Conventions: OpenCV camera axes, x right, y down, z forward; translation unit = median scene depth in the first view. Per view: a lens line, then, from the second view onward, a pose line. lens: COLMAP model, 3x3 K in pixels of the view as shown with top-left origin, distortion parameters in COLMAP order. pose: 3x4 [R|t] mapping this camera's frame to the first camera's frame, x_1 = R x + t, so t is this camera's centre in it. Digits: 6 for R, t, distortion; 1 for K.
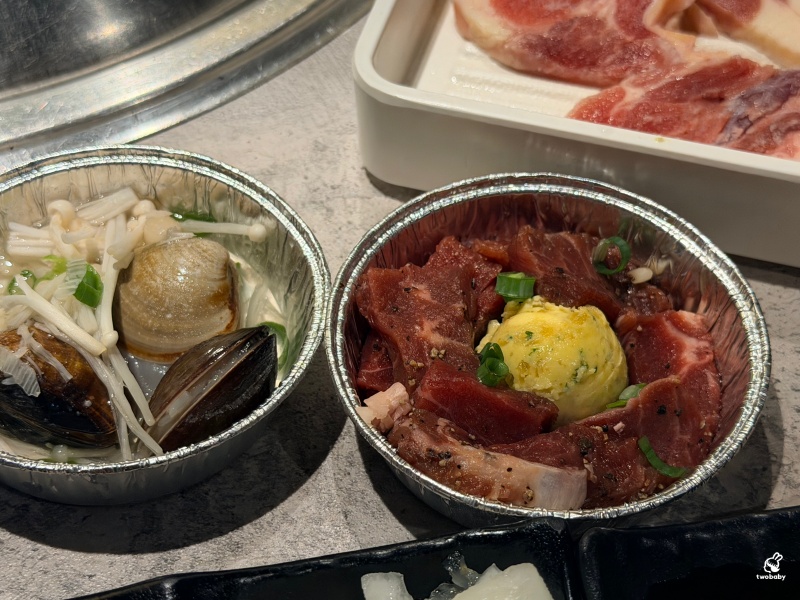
lens RADIAL K [[1350.4, 0, 400.2], [0, 1350.4, 300.0], [0, 0, 1]] dist [0.104455, 0.000000]
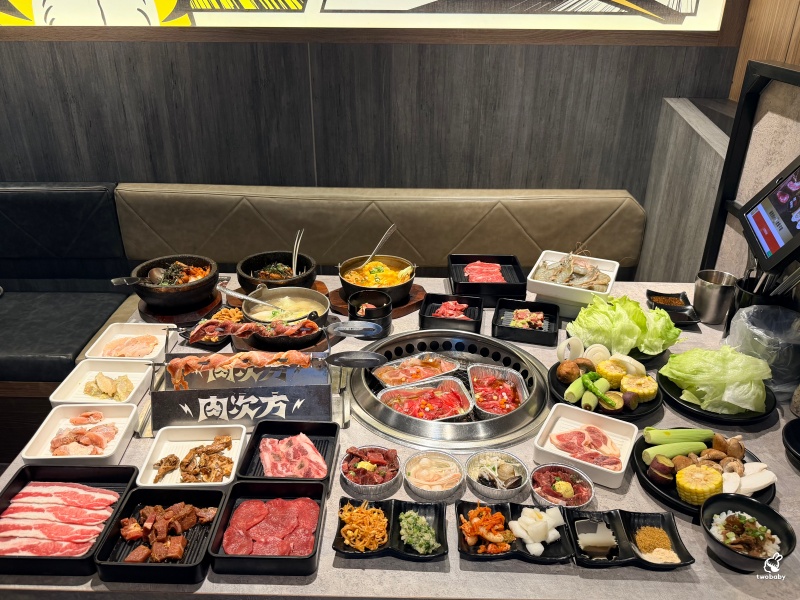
lens RADIAL K [[657.7, 0, 401.8], [0, 657.7, 299.1], [0, 0, 1]] dist [0.017704, 0.004892]
pose [[0.980207, 0.106705, -0.166755, -0.211899], [-0.168664, 0.891155, -0.421184, 0.672877], [0.103662, 0.440973, 0.891514, -2.265766]]
